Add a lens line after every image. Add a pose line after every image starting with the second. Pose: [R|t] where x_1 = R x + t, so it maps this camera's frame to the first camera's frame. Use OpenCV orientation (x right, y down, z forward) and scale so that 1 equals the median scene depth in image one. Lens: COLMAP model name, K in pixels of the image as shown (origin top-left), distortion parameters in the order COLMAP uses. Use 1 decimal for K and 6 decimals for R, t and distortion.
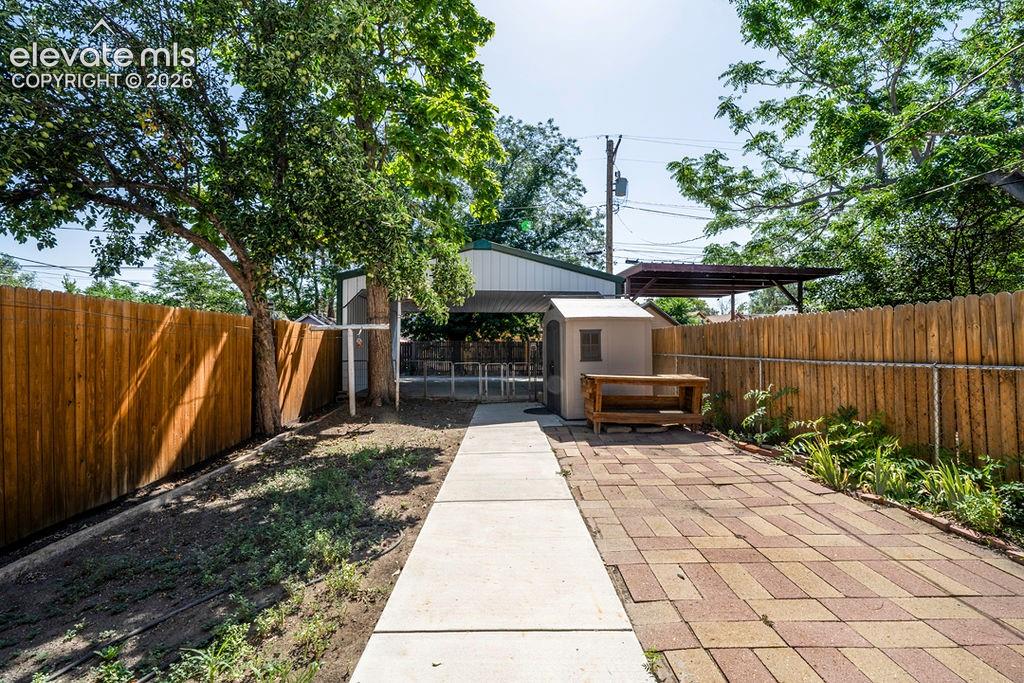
lens RADIAL K [[426.5, 0, 509.7], [0, 426.5, 341.7], [0, 0, 1]] dist [0.001499, 0.000165]
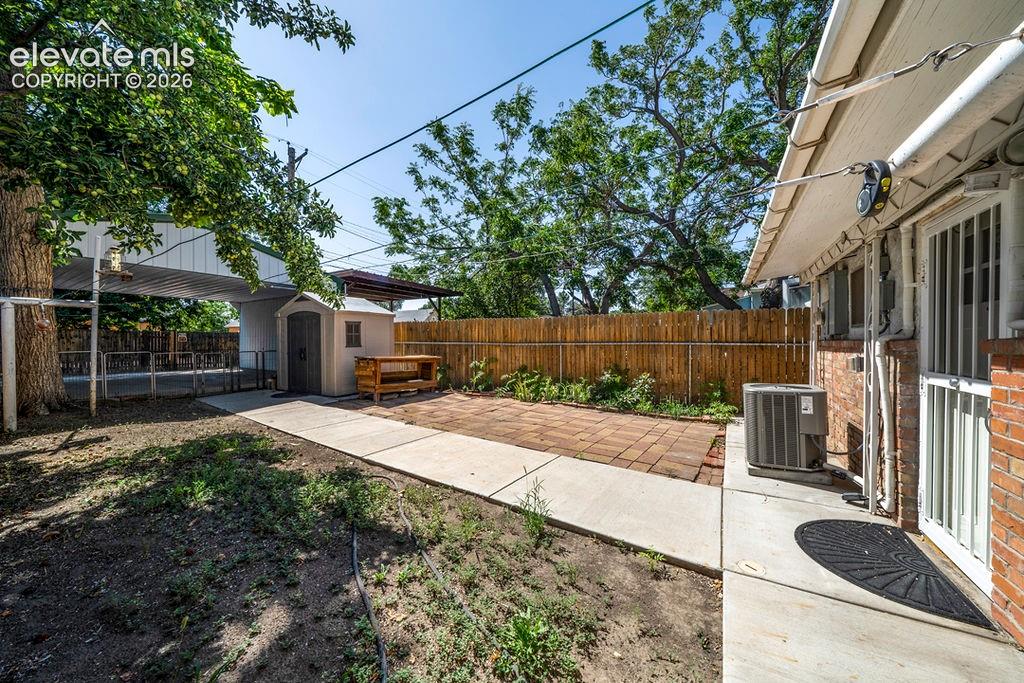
lens RADIAL K [[350.6, 0, 511.6], [0, 350.6, 346.4], [0, 0, 1]] dist [0.000024, -0.000012]
pose [[0.591715, -0.009507, 0.806091, -0.383440], [-0.013570, 0.999671, 0.021751, 0.016349], [-0.806033, -0.023809, 0.591392, 0.033859]]
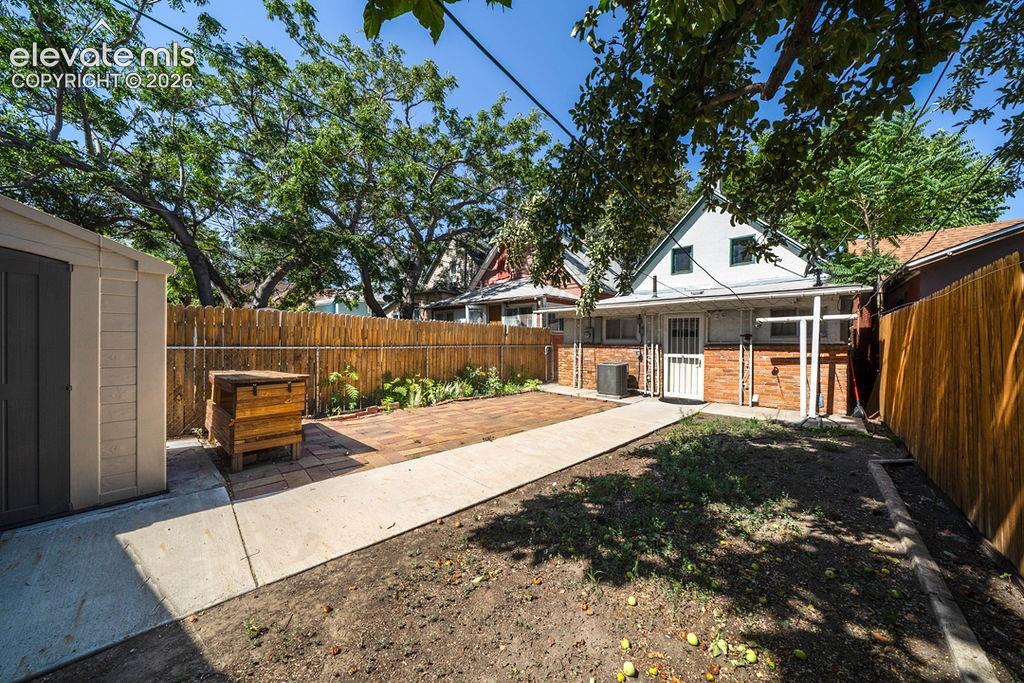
lens RADIAL K [[341.2, 0, 513.1], [0, 341.2, 342.0], [0, 0, 1]] dist [0.000647, 0.000001]
pose [[-0.709314, 0.001042, 0.704892, -0.402826], [-0.014649, 0.999761, -0.016219, 0.026547], [-0.704741, -0.021830, -0.709129, 1.071332]]
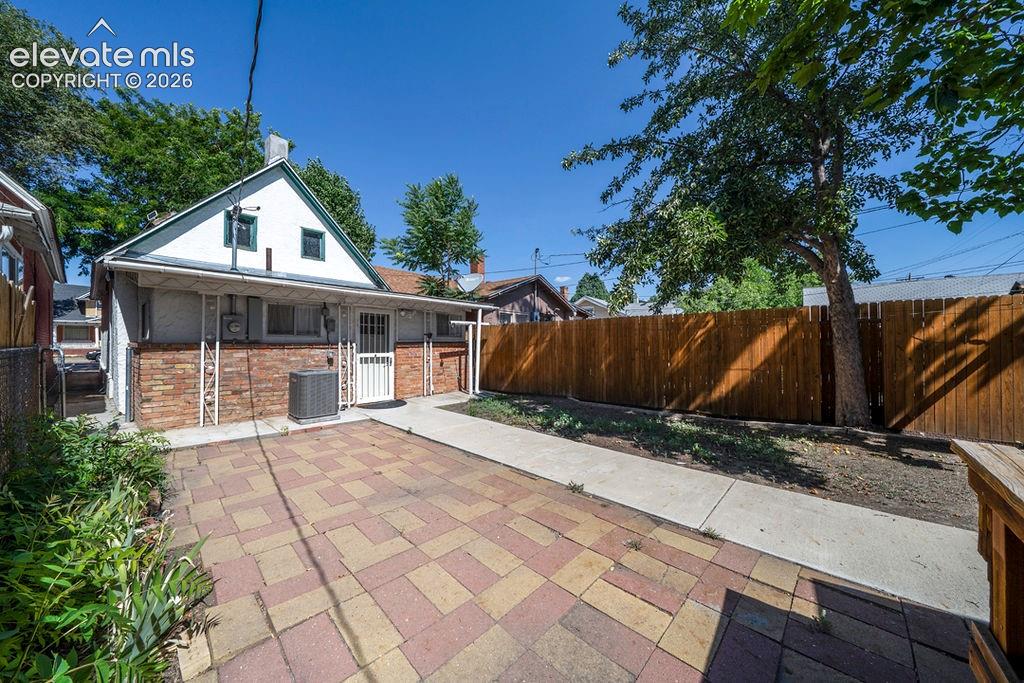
lens RADIAL K [[341.2, 0, 513.1], [0, 341.2, 342.0], [0, 0, 1]] dist [0.000647, 0.000001]
pose [[-0.693780, 0.001256, -0.720186, 0.438126], [0.013625, 0.999842, -0.011382, 0.023840], [0.720058, -0.017709, -0.693688, 0.885697]]
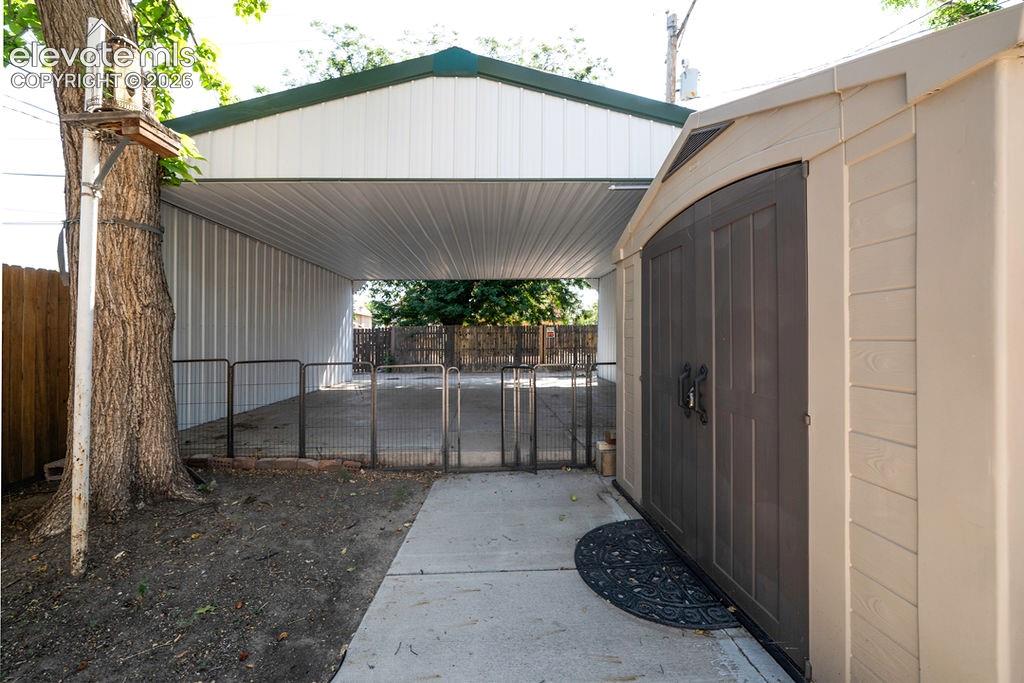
lens RADIAL K [[386.6, 0, 512.6], [0, 386.6, 338.6], [0, 0, 1]] dist [0.000671, 0.000038]
pose [[0.999873, -0.001150, -0.015876, -0.000033], [0.001448, 0.999823, 0.018758, 0.030557], [0.015852, -0.018779, 0.999698, 0.958088]]
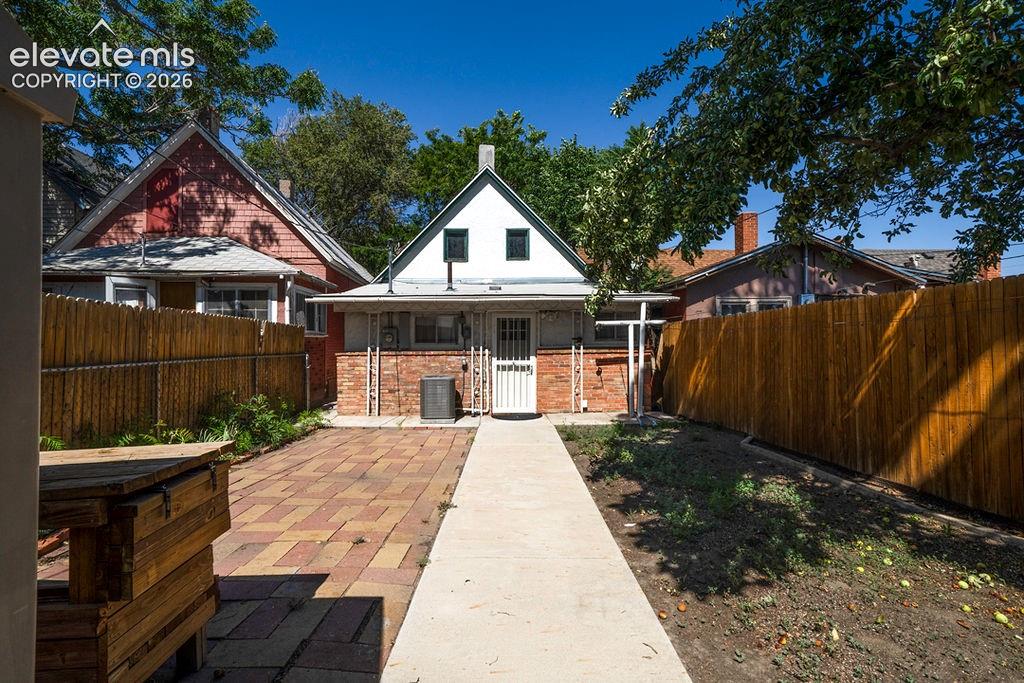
lens RADIAL K [[480.2, 0, 504.0], [0, 480.2, 343.1], [0, 0, 1]] dist [0.003349, 0.000281]
pose [[-0.999907, 0.012159, 0.006147, 0.008481], [0.012016, 0.999667, -0.022826, 0.021804], [-0.006422, -0.022750, -0.999721, 1.215243]]
